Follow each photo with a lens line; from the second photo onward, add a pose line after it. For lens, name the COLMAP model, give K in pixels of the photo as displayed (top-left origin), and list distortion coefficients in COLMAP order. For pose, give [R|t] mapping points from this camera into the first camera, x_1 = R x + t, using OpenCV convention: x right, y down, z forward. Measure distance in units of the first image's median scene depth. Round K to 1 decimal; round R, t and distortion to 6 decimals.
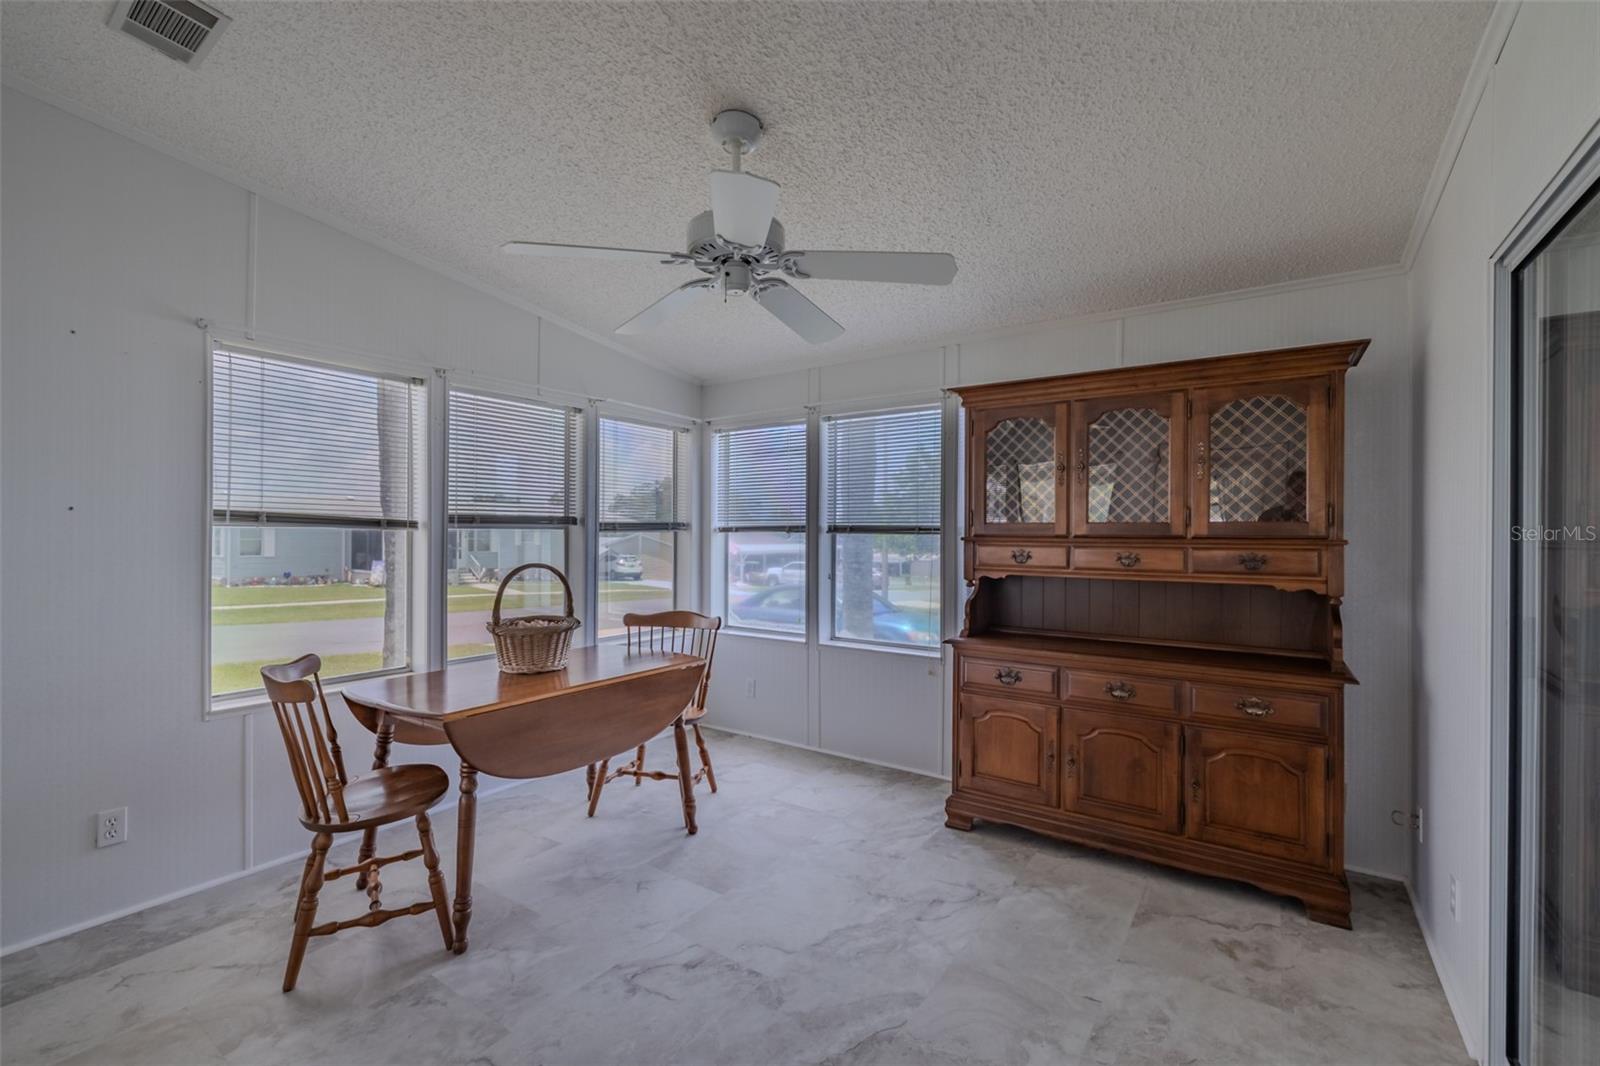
lens RADIAL K [[676.8, 0, 802.9], [0, 676.8, 538.9], [0, 0, 1]] dist [-0.002651, -0.000042]
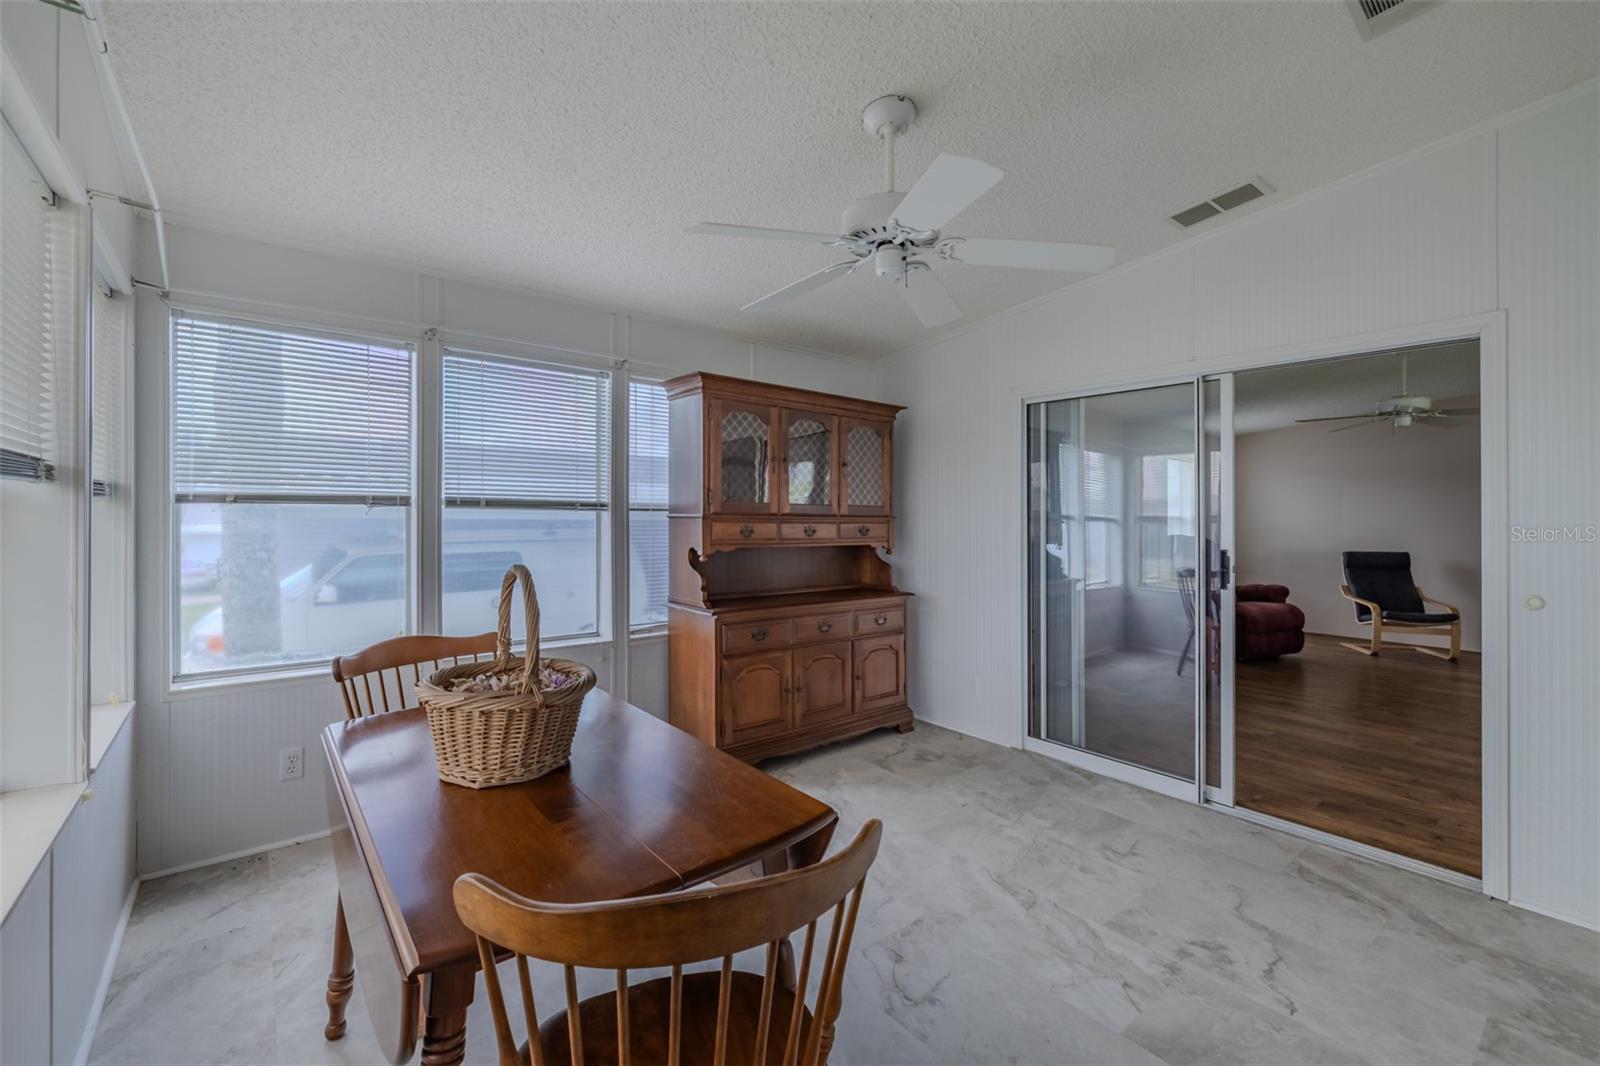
lens RADIAL K [[676.8, 0, 802.4], [0, 676.8, 520.3], [0, 0, 1]] dist [-0.002651, -0.000042]
pose [[0.281241, -0.013386, 0.959544, -0.889323], [-0.006776, 0.999850, 0.015935, -0.014332], [-0.959613, -0.010983, 0.281108, 0.675930]]
